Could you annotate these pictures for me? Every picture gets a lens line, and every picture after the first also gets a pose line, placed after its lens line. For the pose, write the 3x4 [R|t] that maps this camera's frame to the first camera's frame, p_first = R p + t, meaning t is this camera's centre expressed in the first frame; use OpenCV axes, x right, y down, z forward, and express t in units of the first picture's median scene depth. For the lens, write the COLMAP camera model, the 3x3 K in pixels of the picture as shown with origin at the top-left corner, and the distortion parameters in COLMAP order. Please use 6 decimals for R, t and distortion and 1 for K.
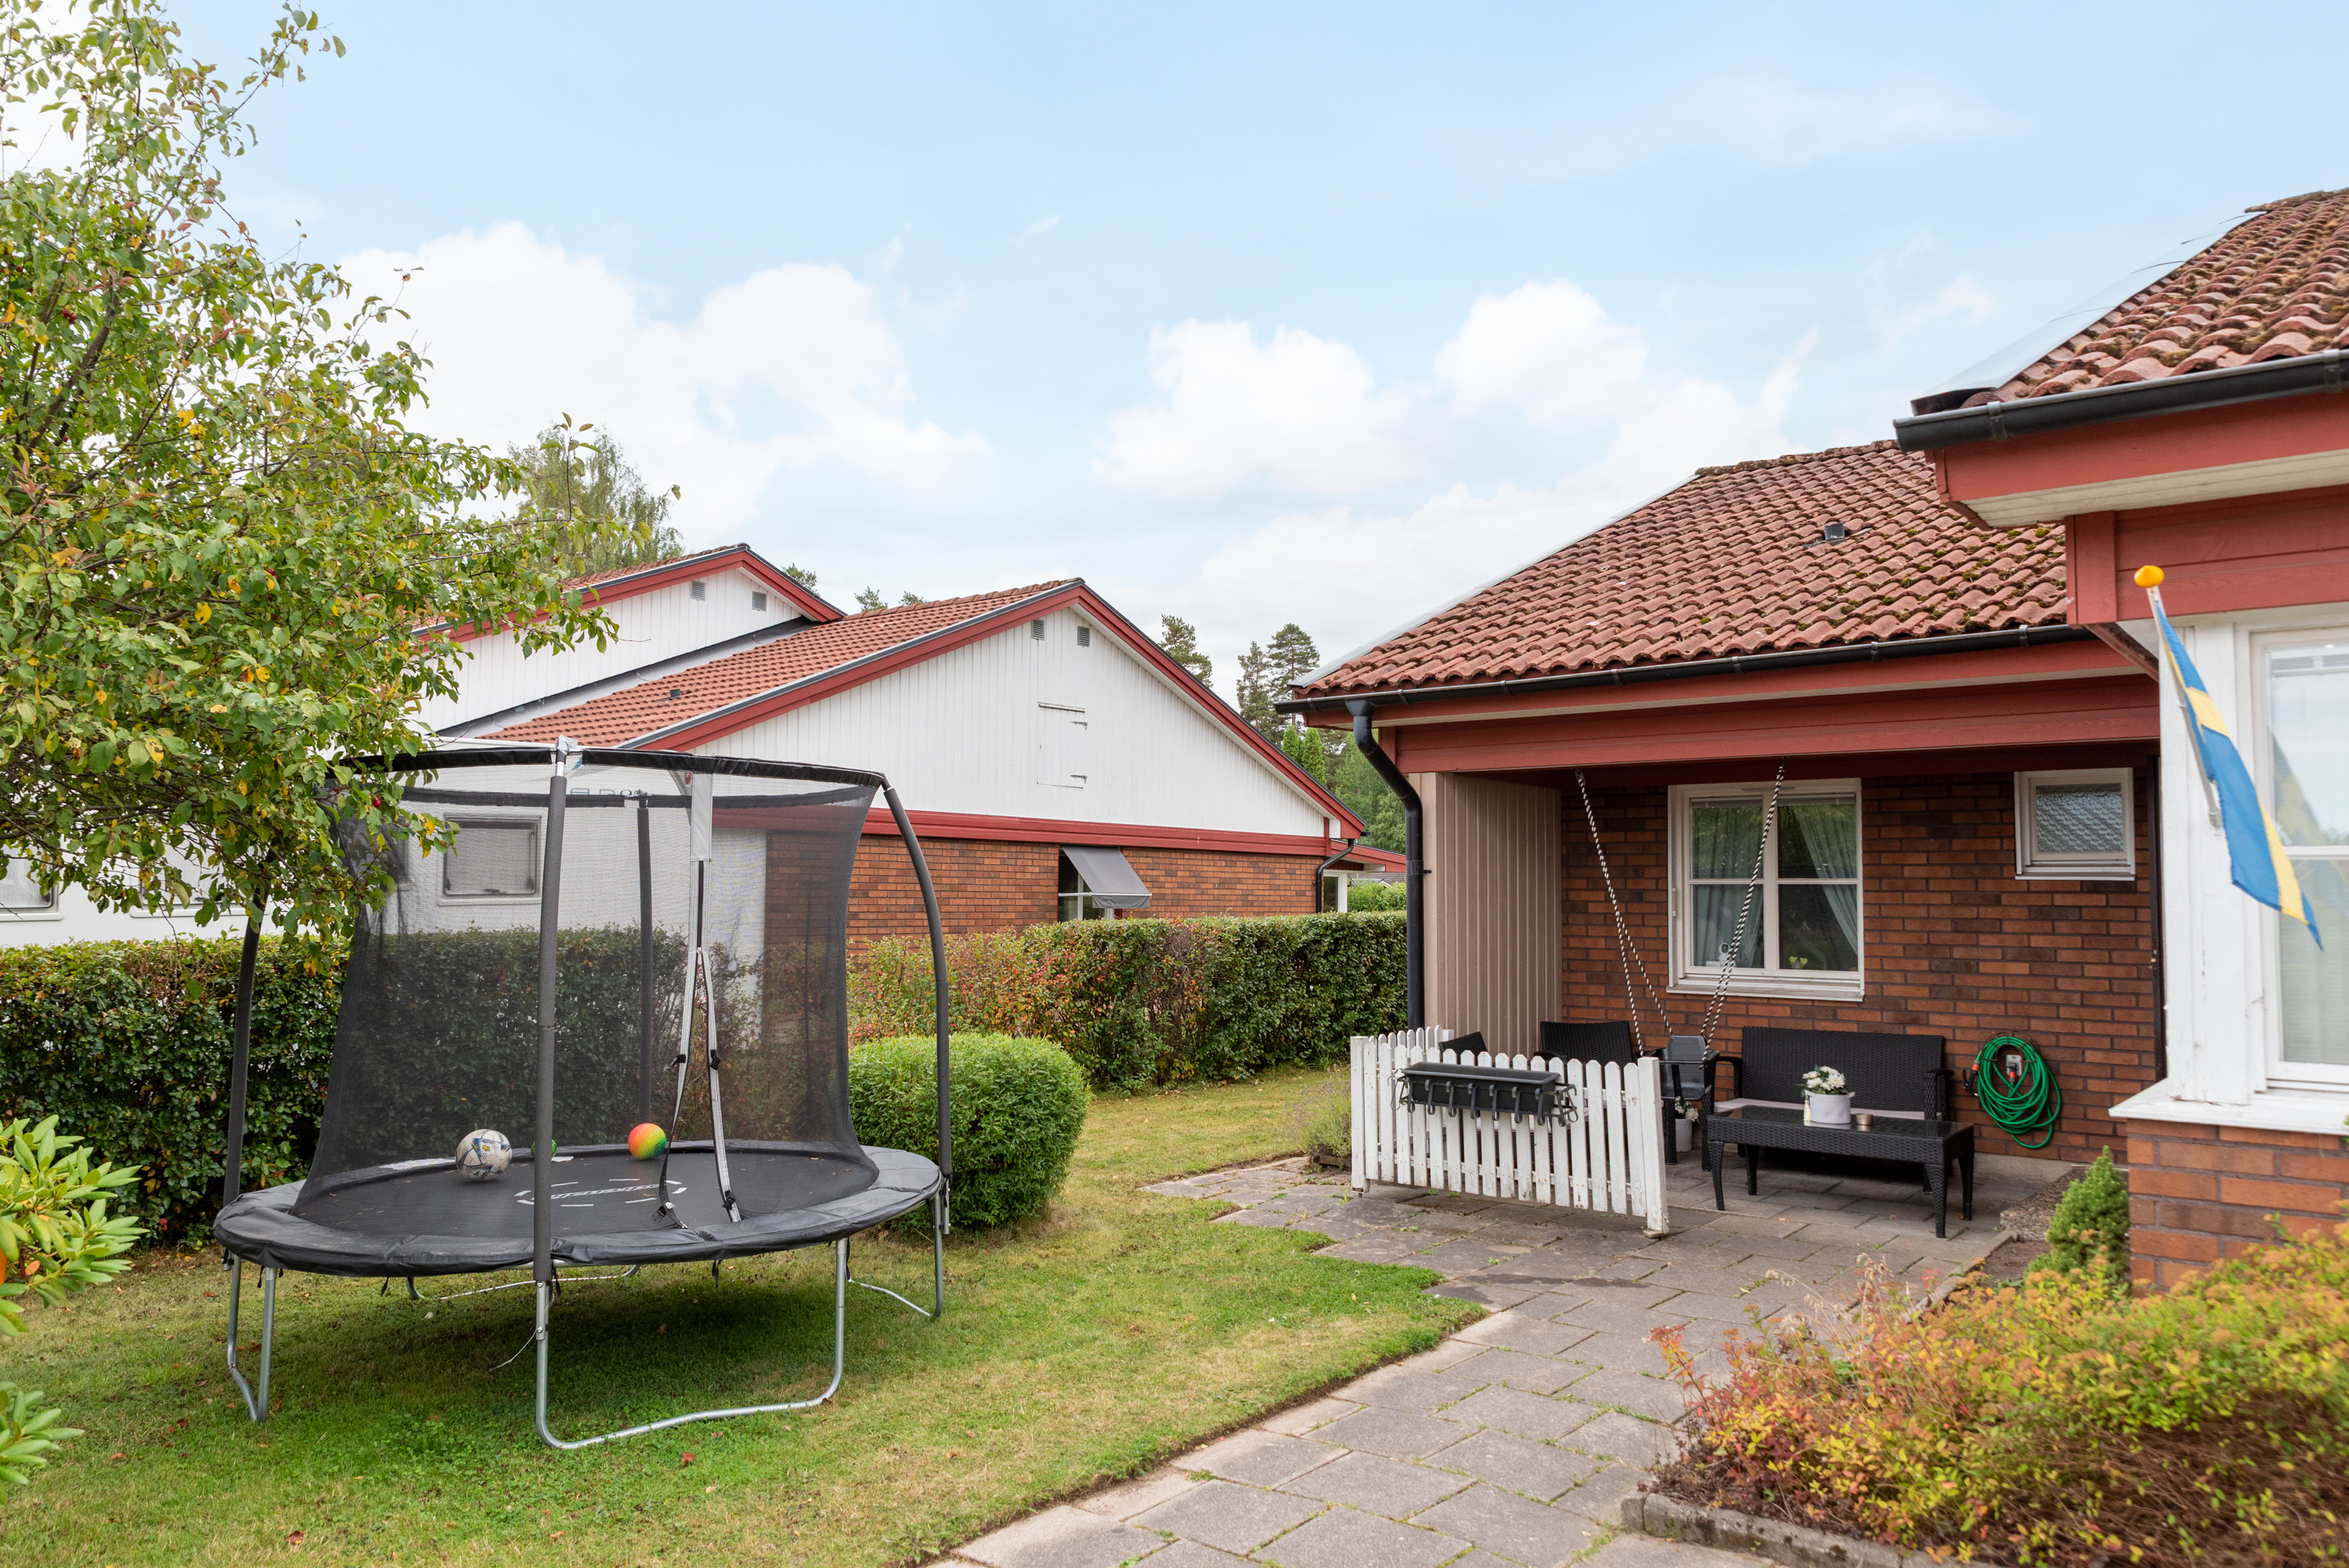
lens RADIAL K [[1604.8, 0, 1174.5], [0, 1604.8, 784.0], [0, 0, 1]] dist [0.001884, -0.002448]
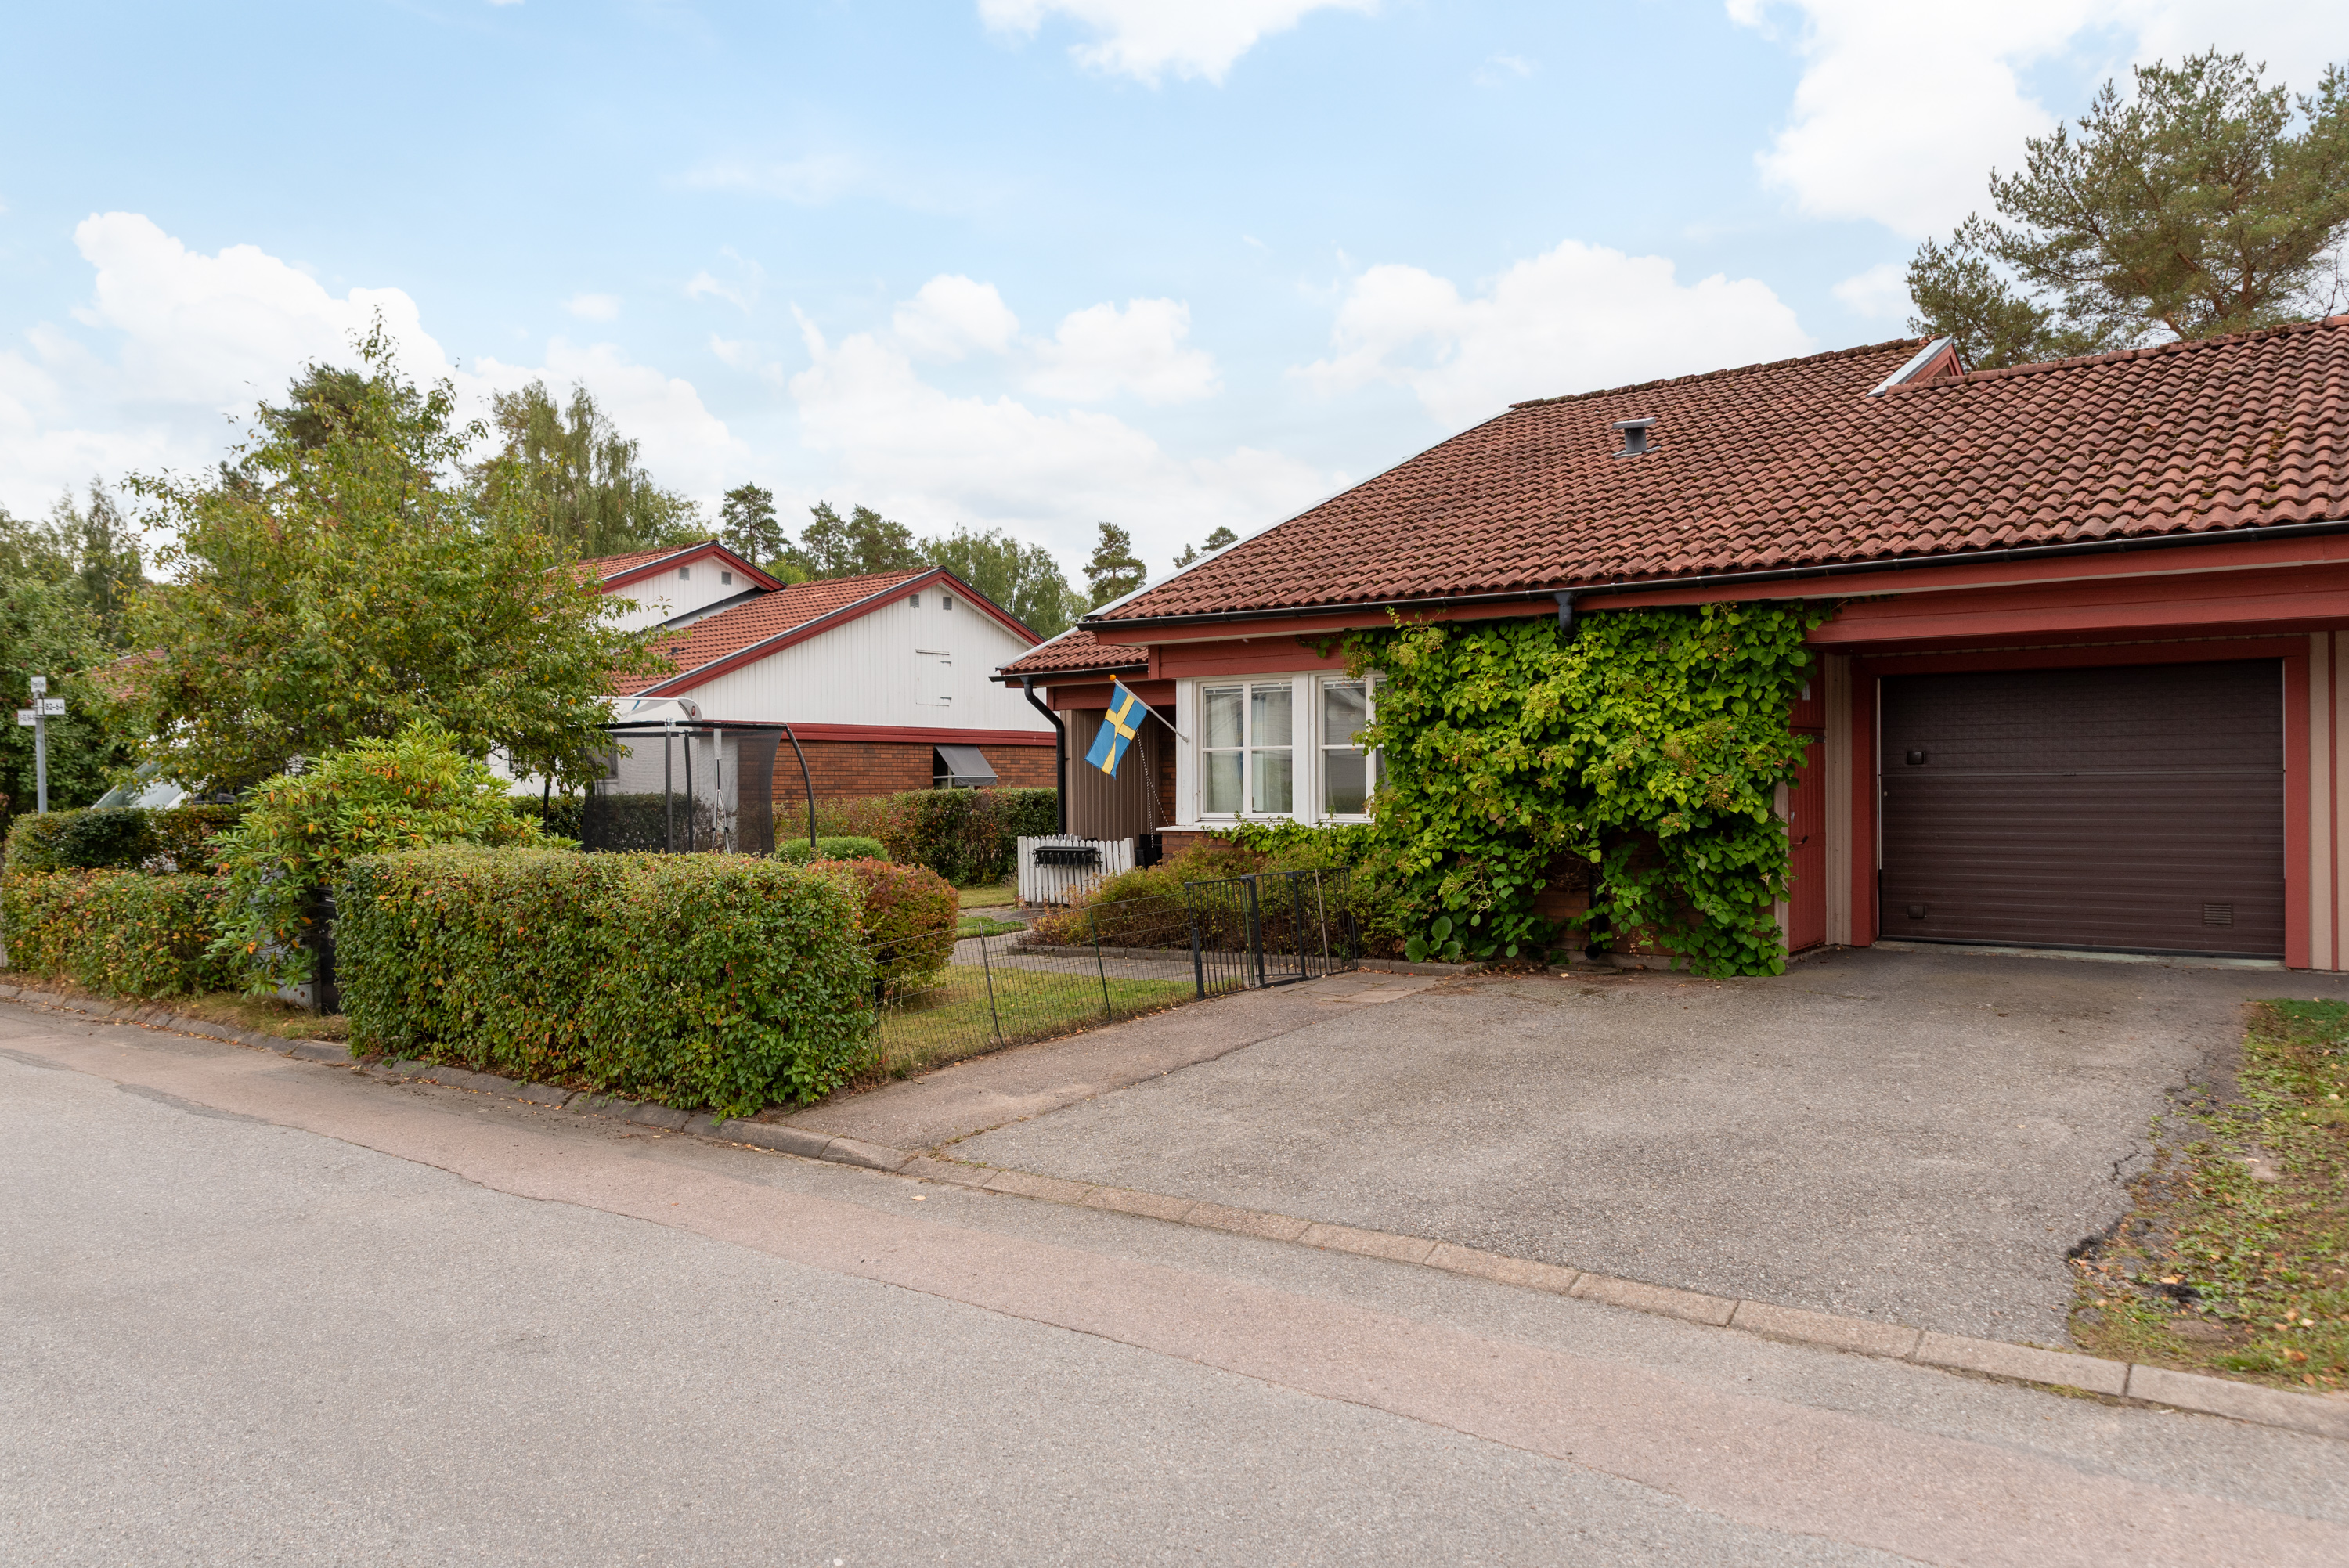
lens RADIAL K [[1604.8, 0, 1174.5], [0, 1604.8, 784.0], [0, 0, 1]] dist [0.001884, -0.002448]
pose [[0.999713, -0.014610, 0.018993, 0.375386], [0.013264, 0.997517, 0.069168, -0.077196], [-0.019956, -0.068897, 0.997424, -1.517719]]
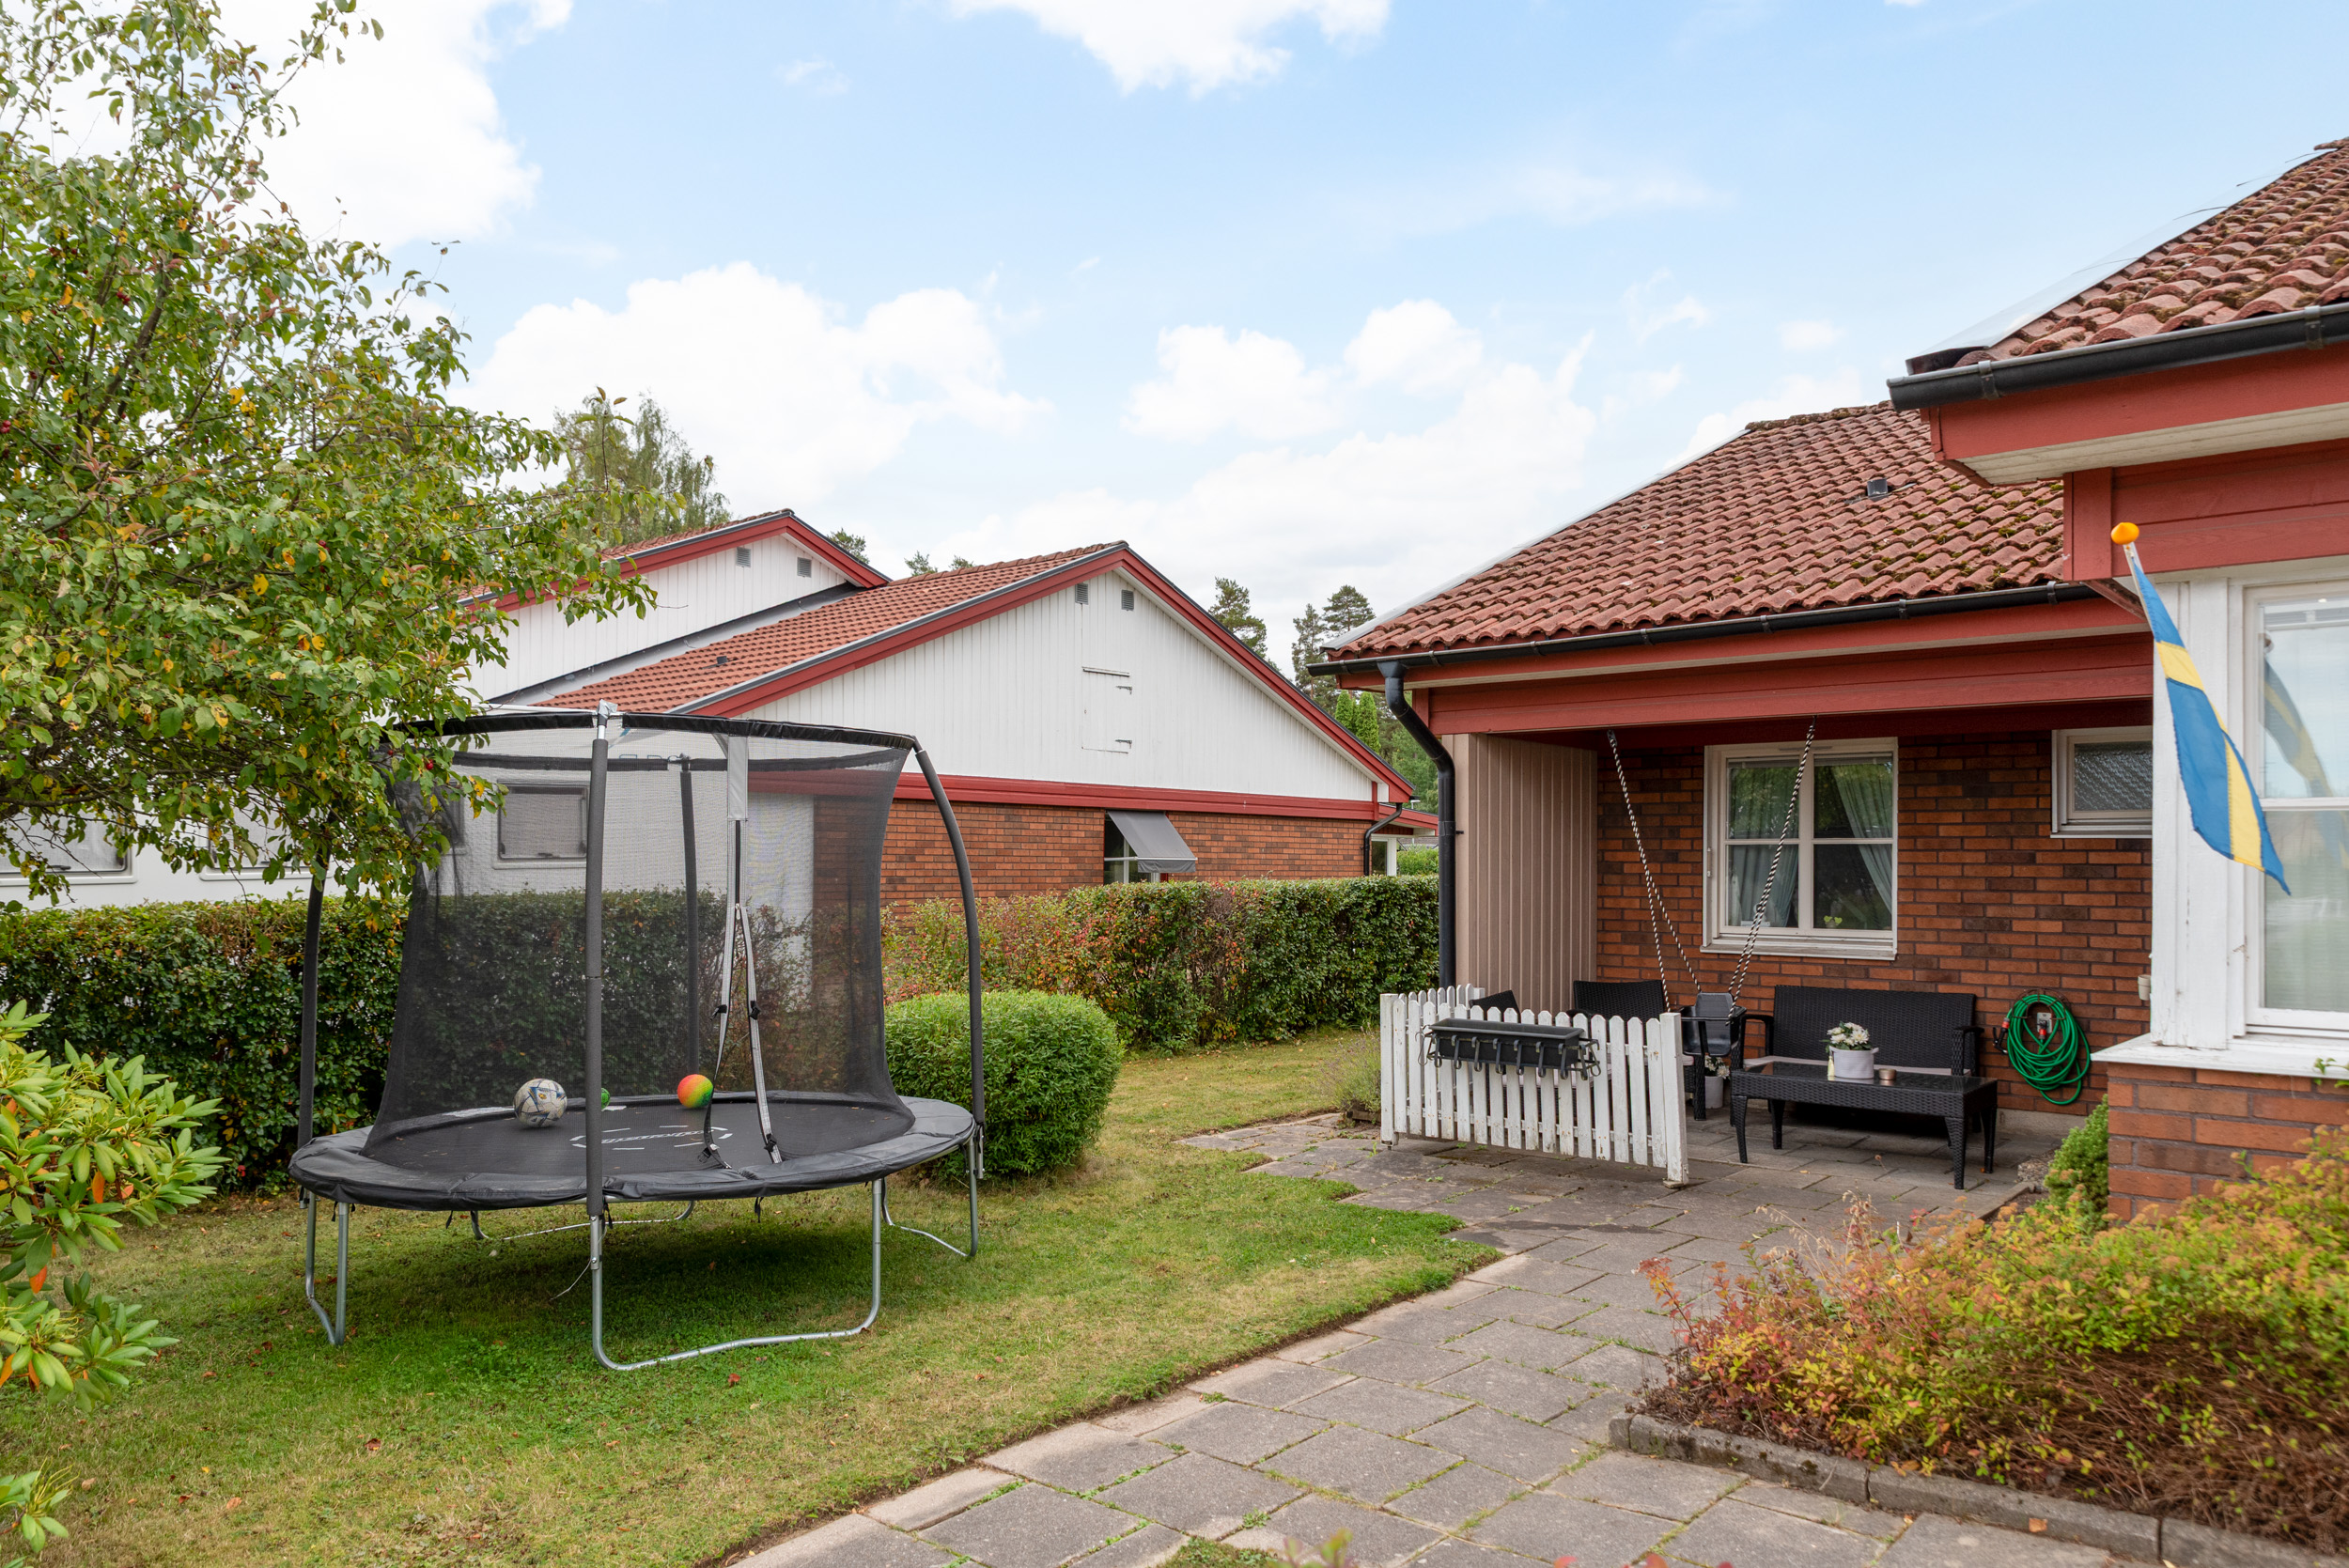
lens RADIAL K [[1623.7, 0, 1178.0], [0, 1623.7, 834.4], [0, 0, 1]] dist [0.003641, -0.005248]
pose [[0.999467, -0.003289, -0.032490, 0.020545], [0.004968, 0.998648, 0.051750, 0.003281], [0.032276, -0.051883, 0.998131, -0.035514]]
